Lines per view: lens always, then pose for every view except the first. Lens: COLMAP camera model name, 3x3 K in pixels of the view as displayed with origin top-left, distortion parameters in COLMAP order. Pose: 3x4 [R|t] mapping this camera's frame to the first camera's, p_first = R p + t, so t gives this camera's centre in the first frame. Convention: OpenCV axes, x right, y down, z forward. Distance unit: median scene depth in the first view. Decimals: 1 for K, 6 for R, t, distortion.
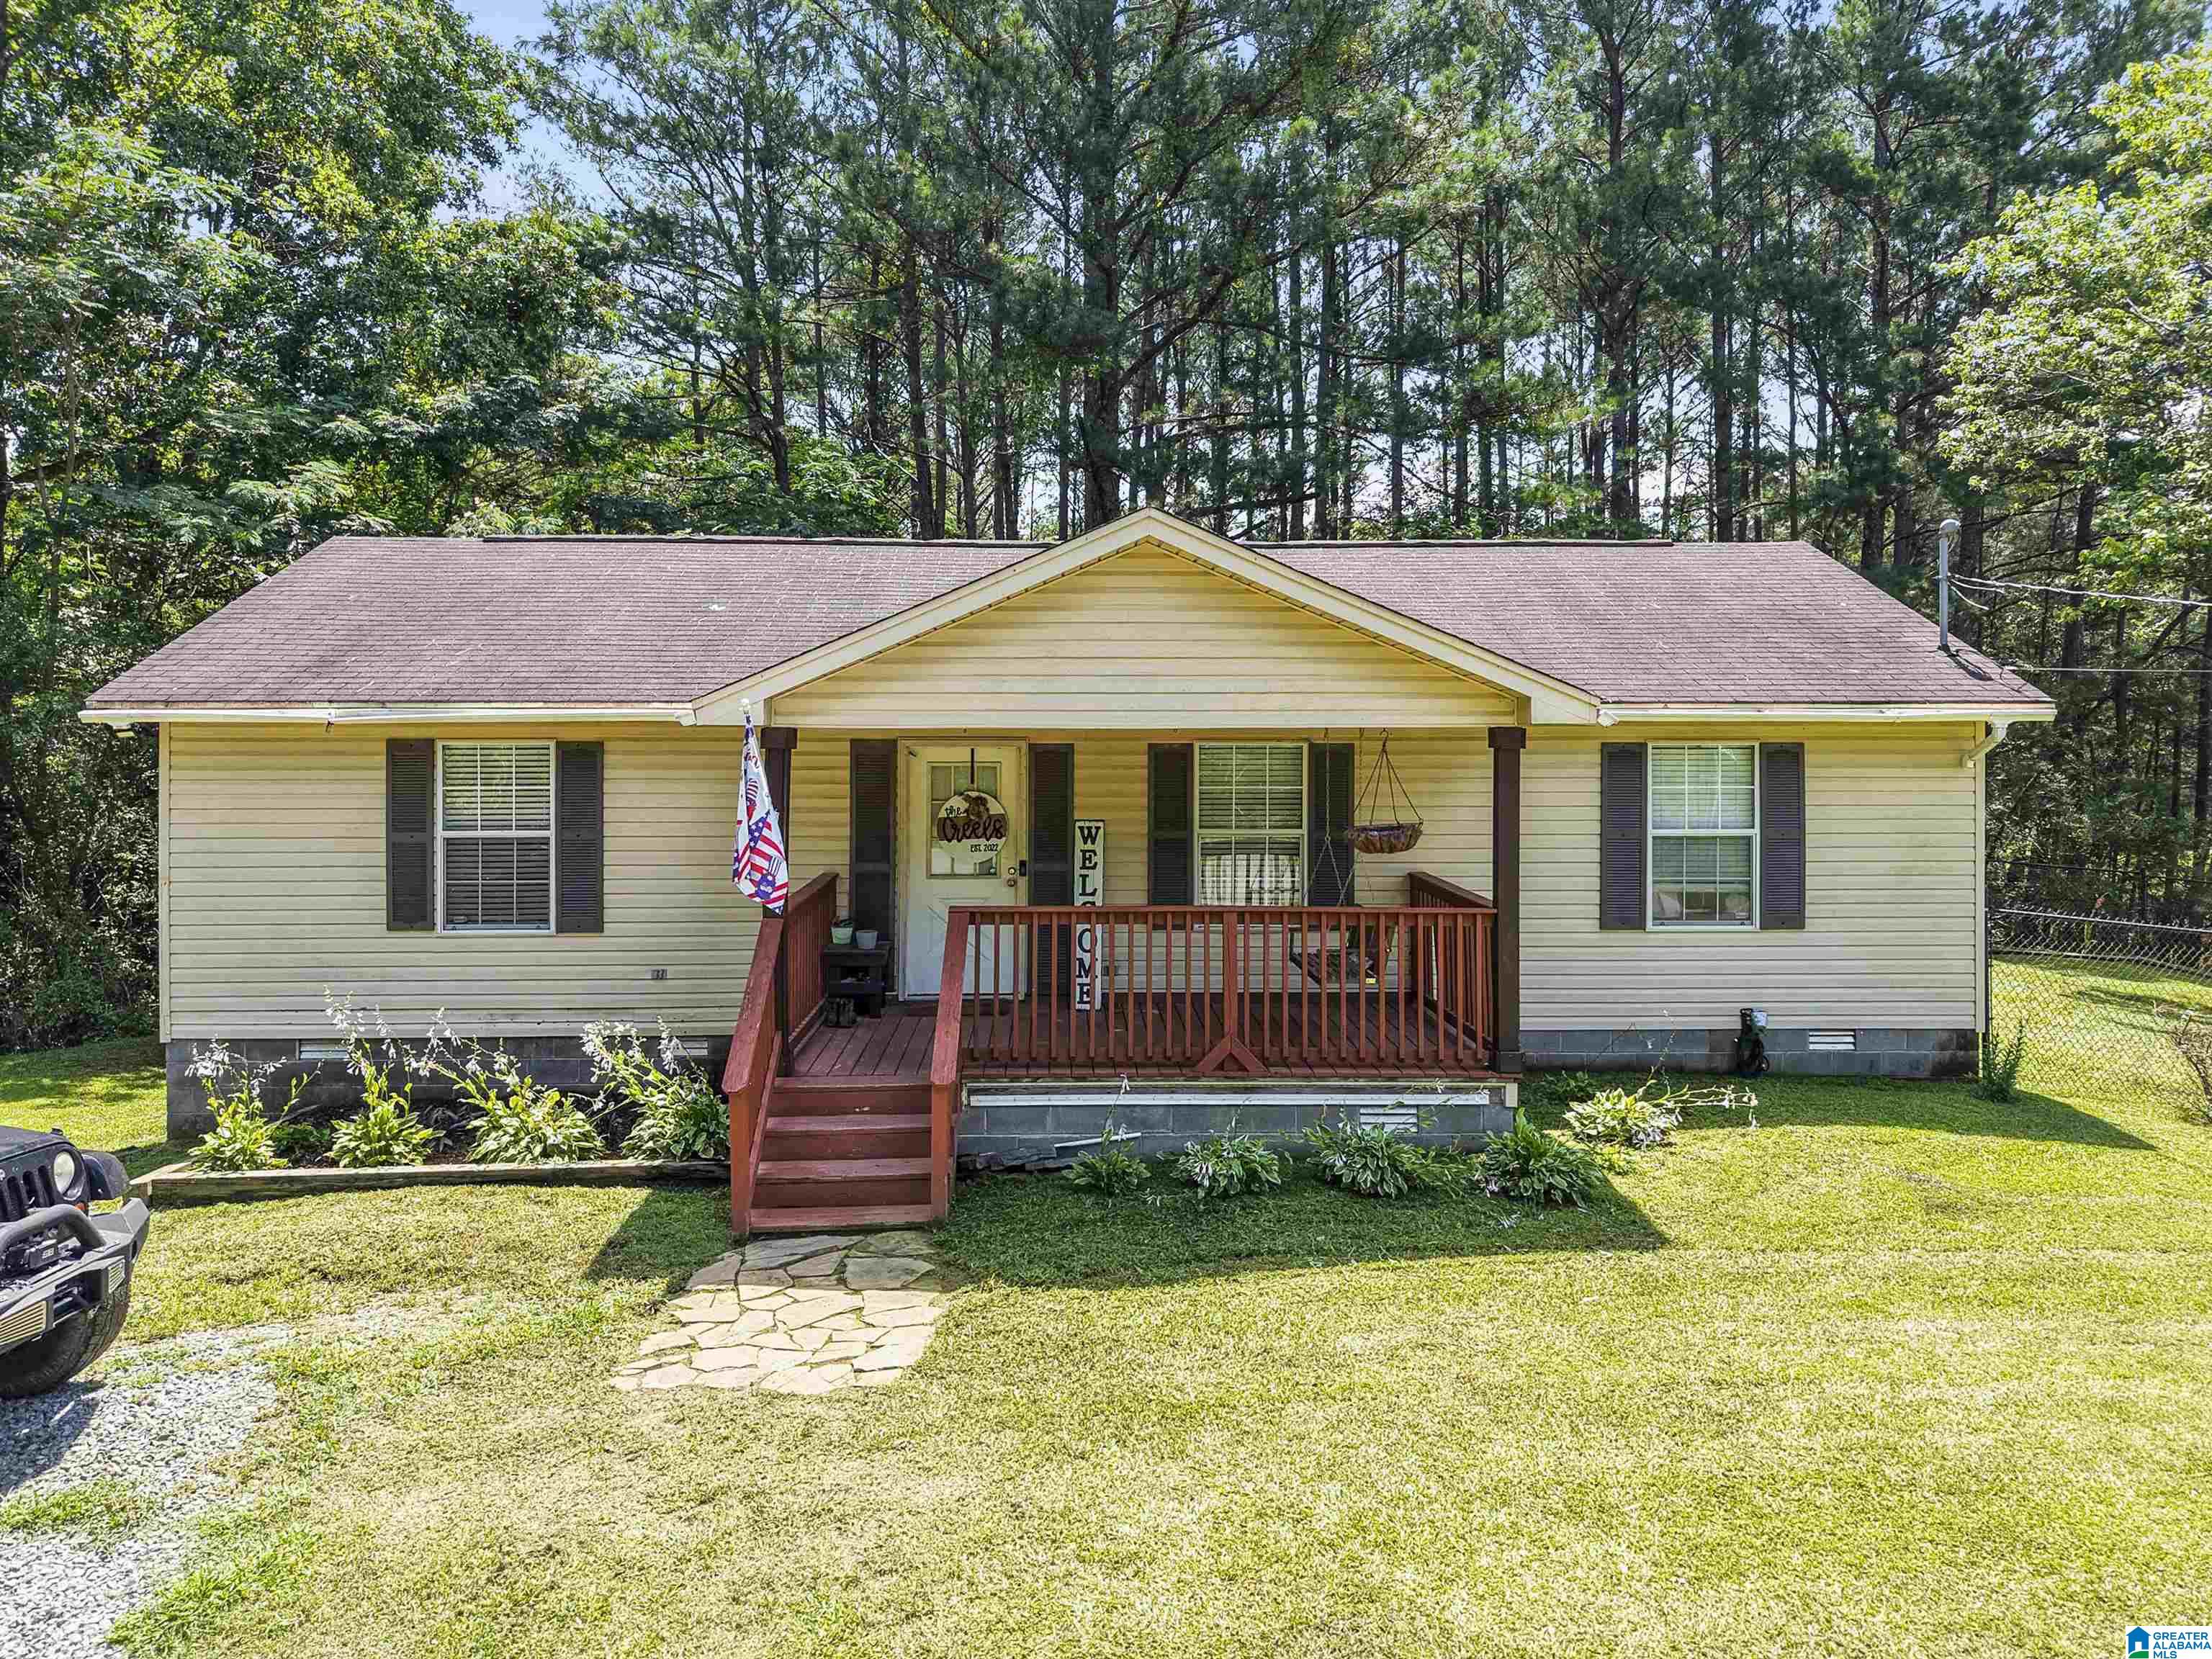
lens RADIAL K [[1546.7, 0, 1106.0], [0, 1546.7, 829.5], [0, 0, 1]] dist [0.057666, -0.186496]
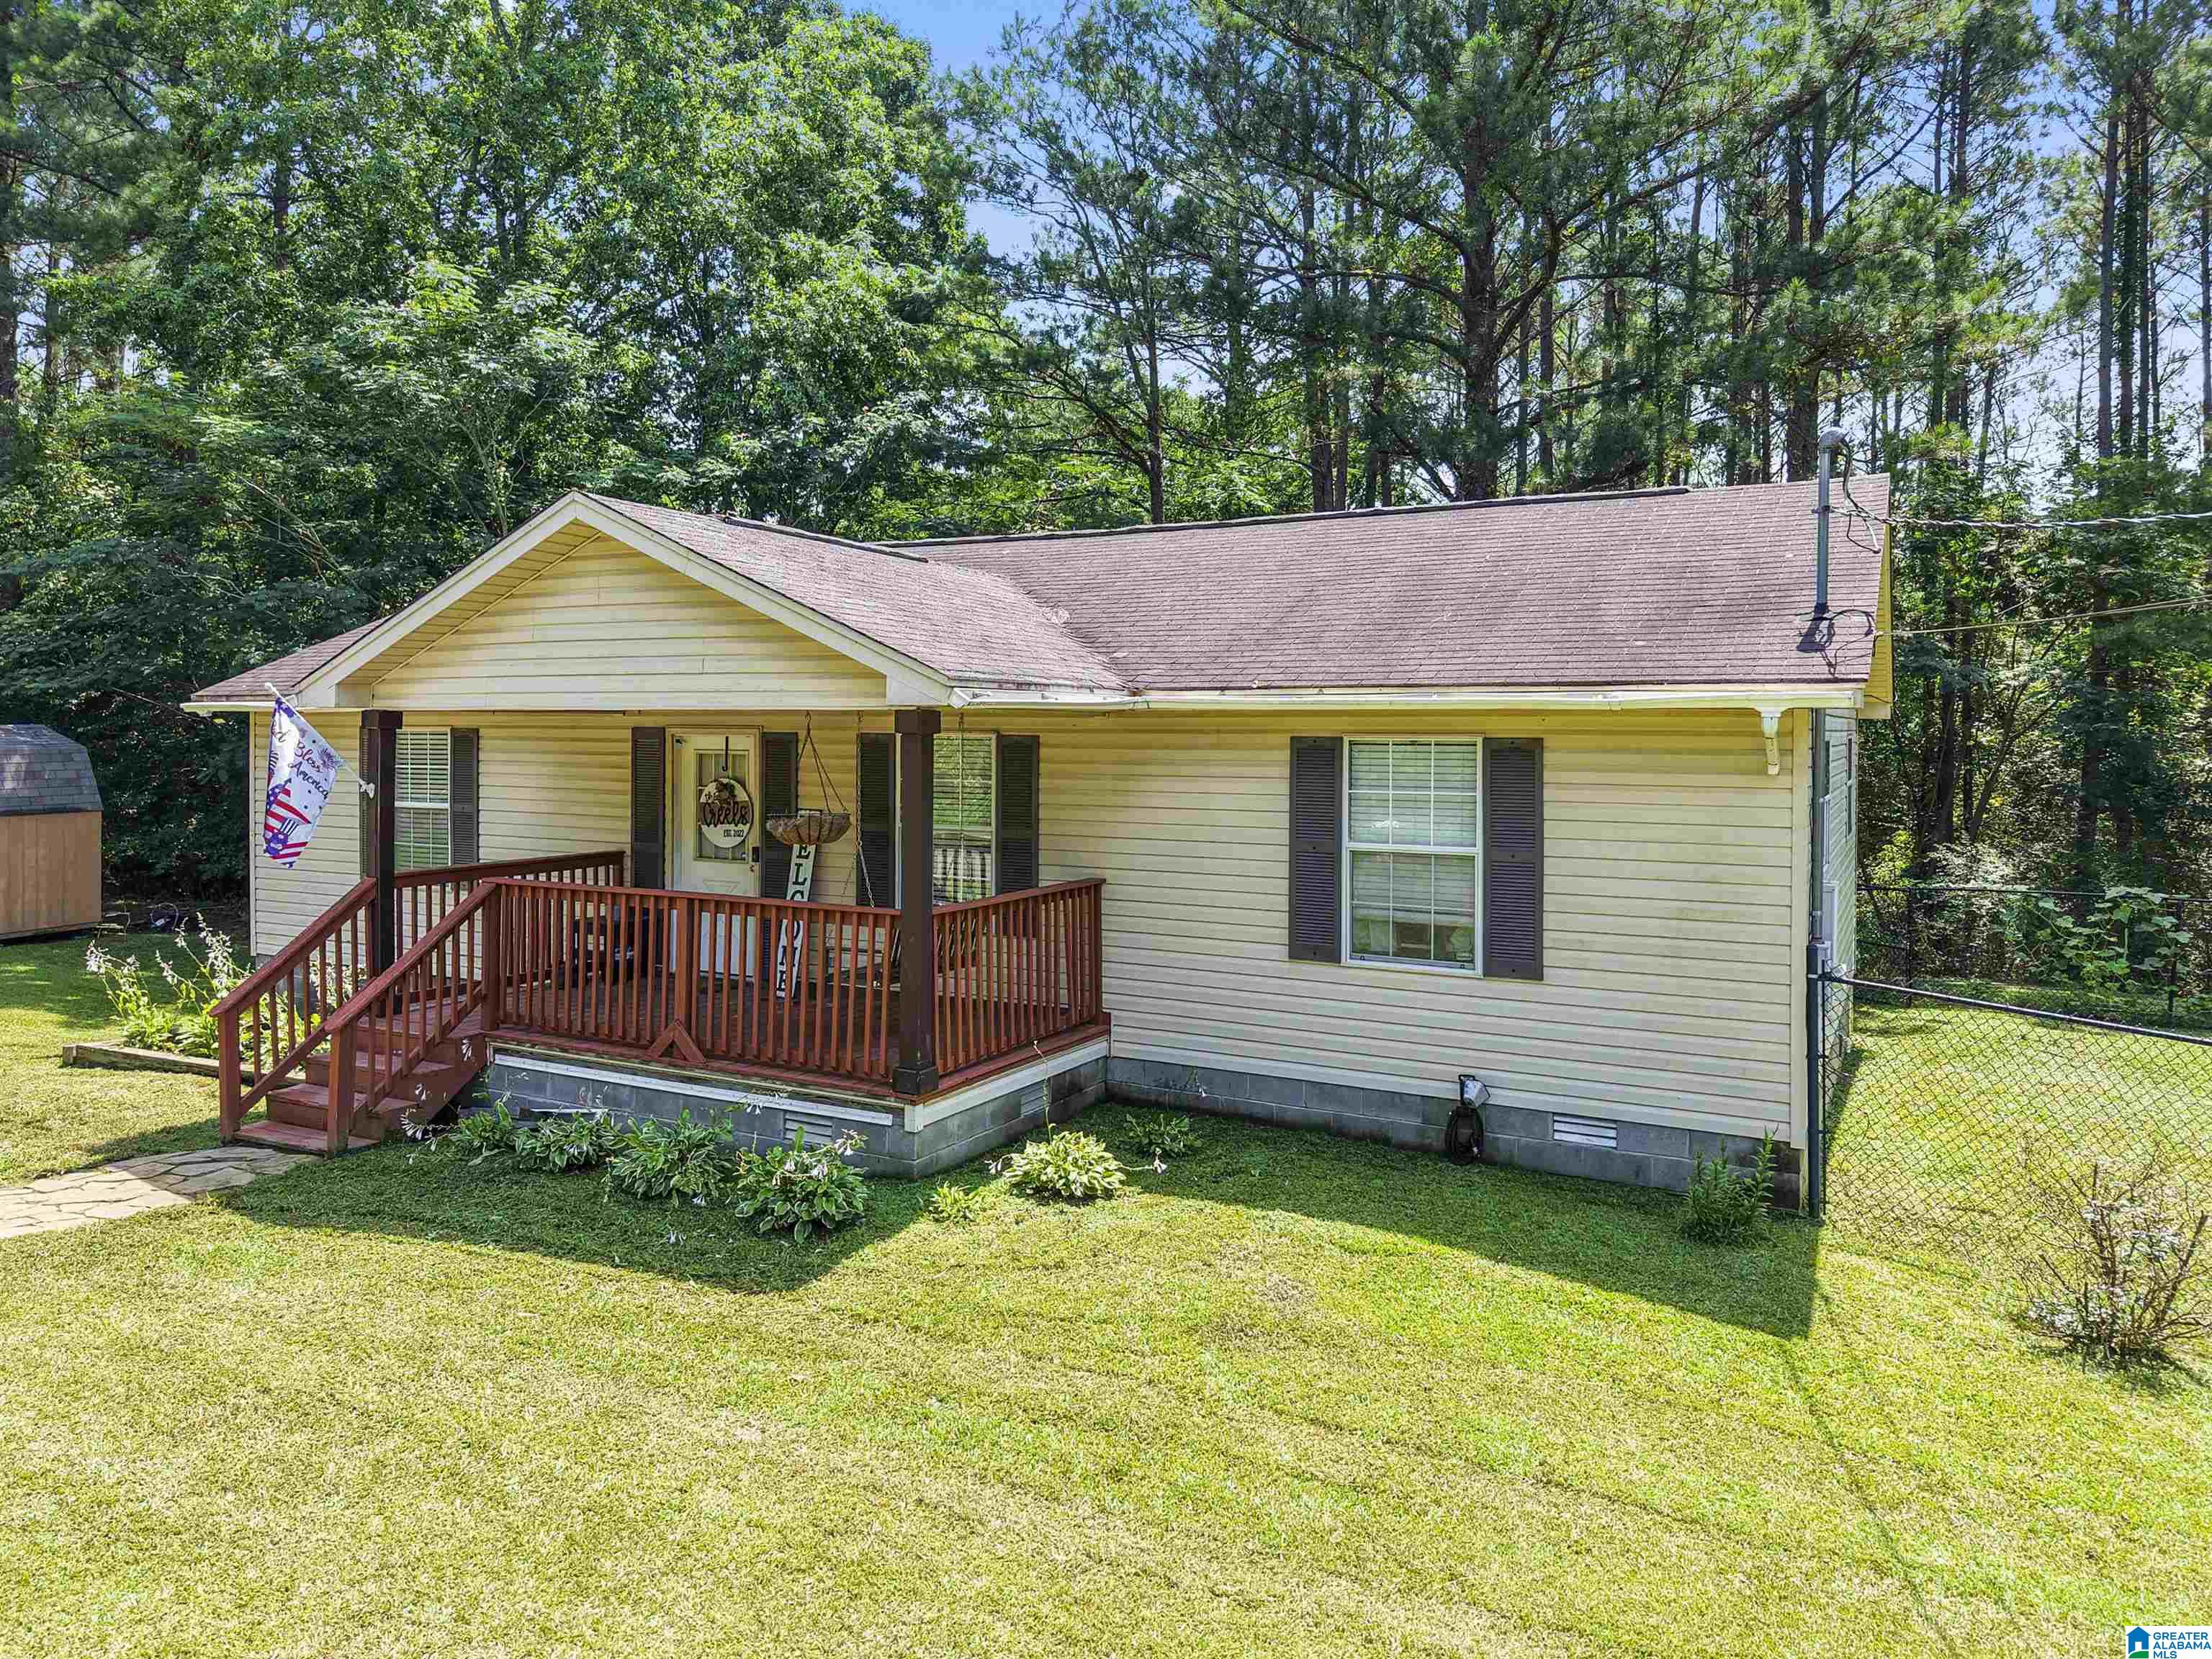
lens RADIAL K [[1546.7, 0, 1106.0], [0, 1546.7, 829.5], [0, 0, 1]] dist [0.057666, -0.186496]
pose [[0.864863, 0.036935, -0.500648, 0.657166], [-0.044225, 0.999018, -0.002695, 0.001240], [0.500057, 0.024471, 0.865647, 0.228509]]
